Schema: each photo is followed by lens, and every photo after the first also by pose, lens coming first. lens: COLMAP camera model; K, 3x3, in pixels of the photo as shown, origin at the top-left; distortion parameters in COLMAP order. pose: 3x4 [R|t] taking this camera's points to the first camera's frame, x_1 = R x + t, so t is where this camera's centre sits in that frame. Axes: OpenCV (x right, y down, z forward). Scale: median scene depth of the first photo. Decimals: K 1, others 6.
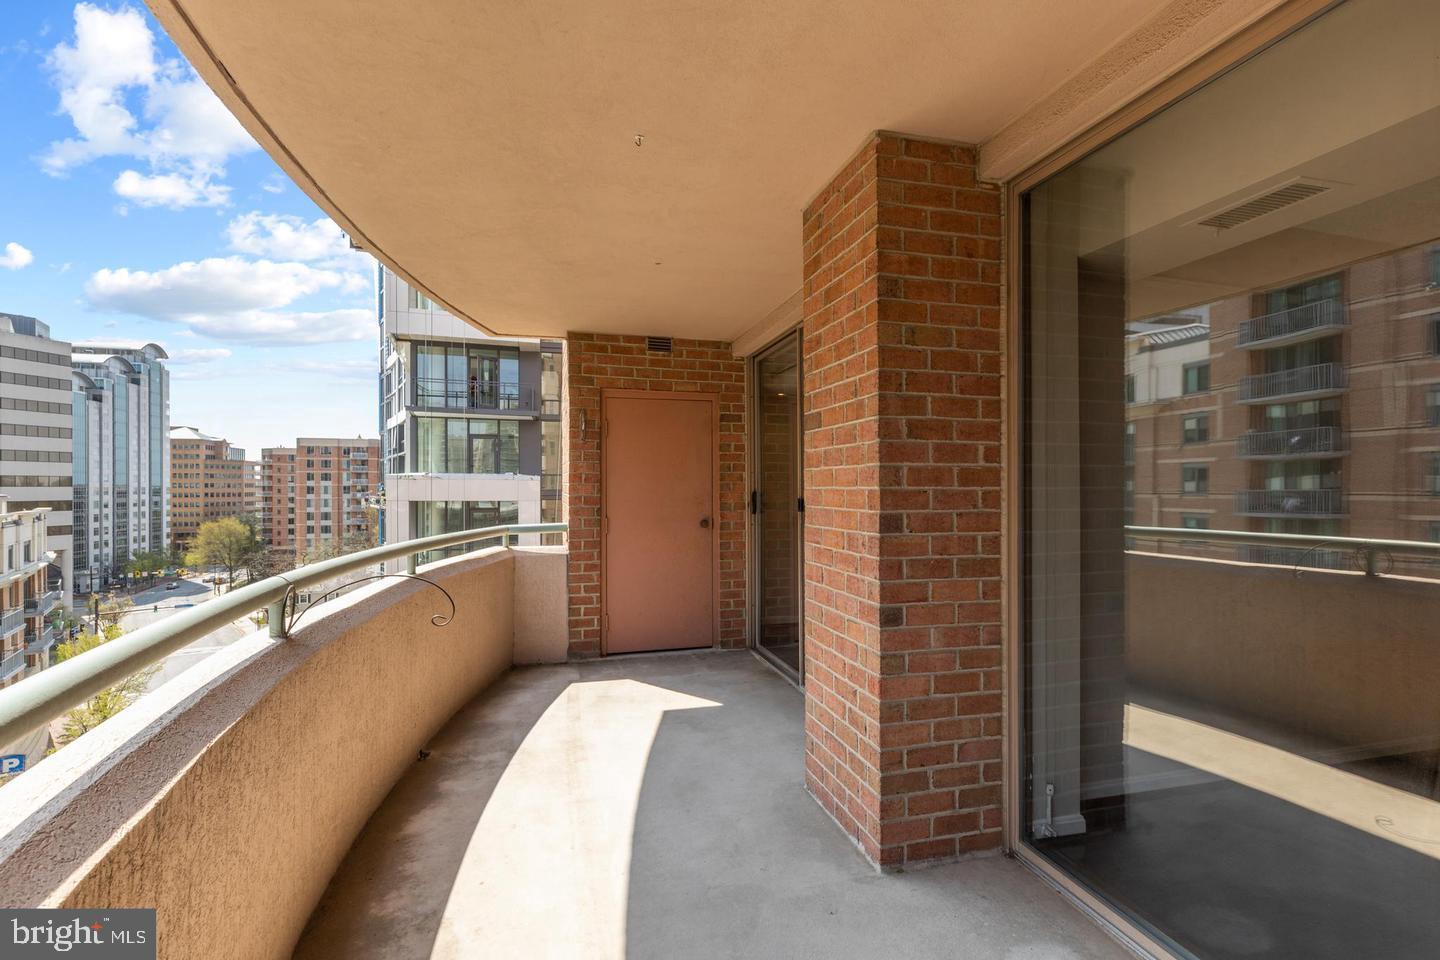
lens RADIAL K [[668.7, 0, 722.7], [0, 668.7, 485.3], [0, 0, 1]] dist [0.001144, 0.000166]
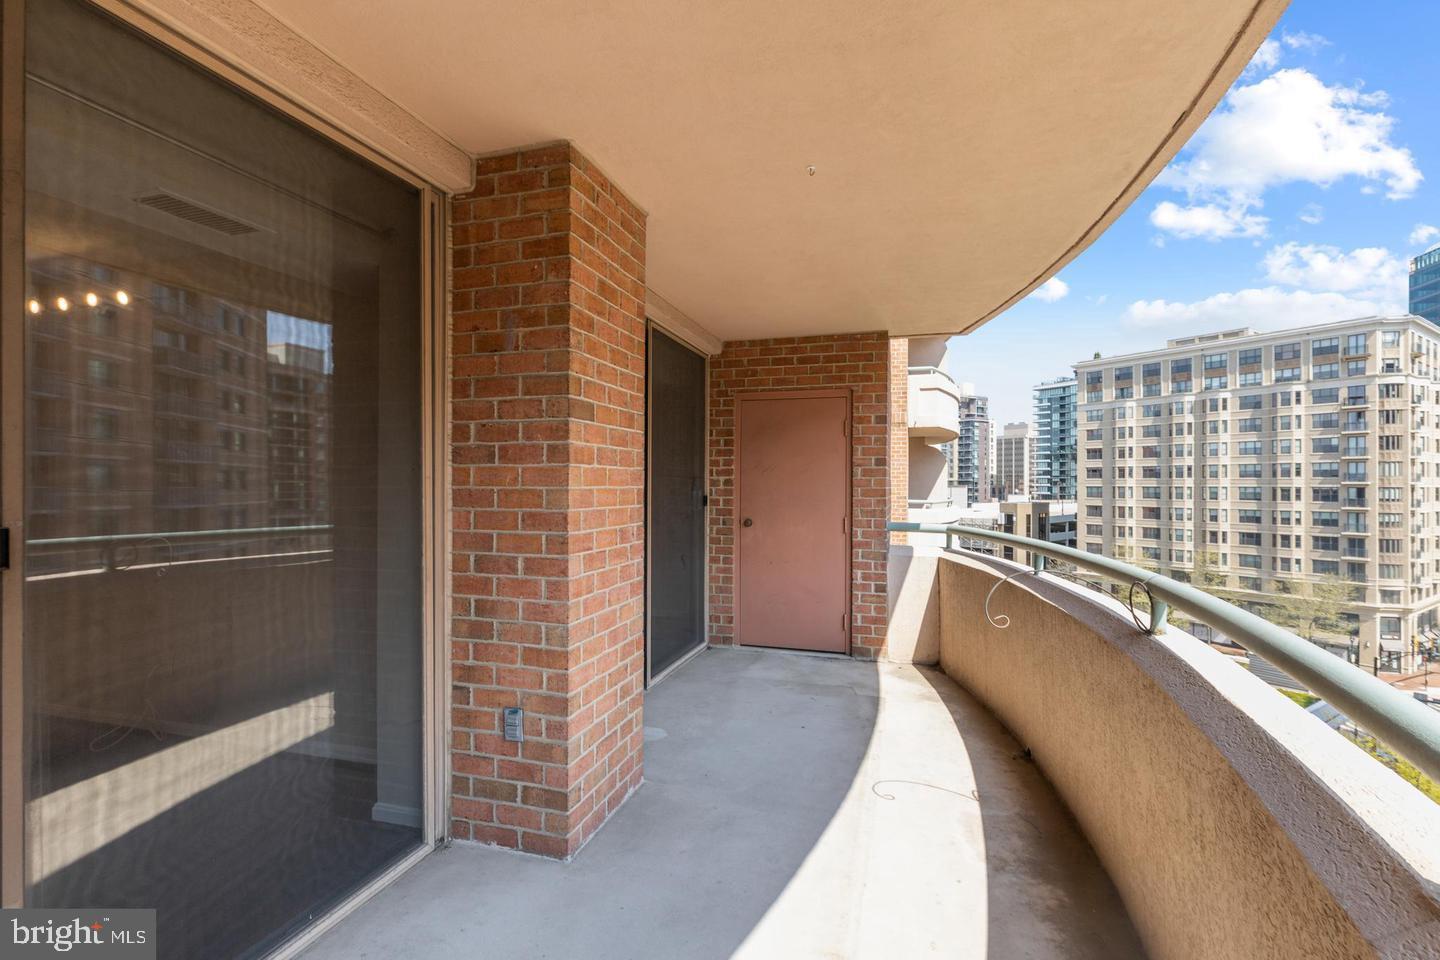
lens RADIAL K [[668.7, 0, 722.7], [0, 668.7, 485.3], [0, 0, 1]] dist [0.001144, 0.000166]
pose [[-0.851709, -0.000454, 0.524015, -0.549343], [-0.001802, 0.999996, -0.002064, 0.002909], [-0.524012, -0.002702, -0.851706, 1.920425]]
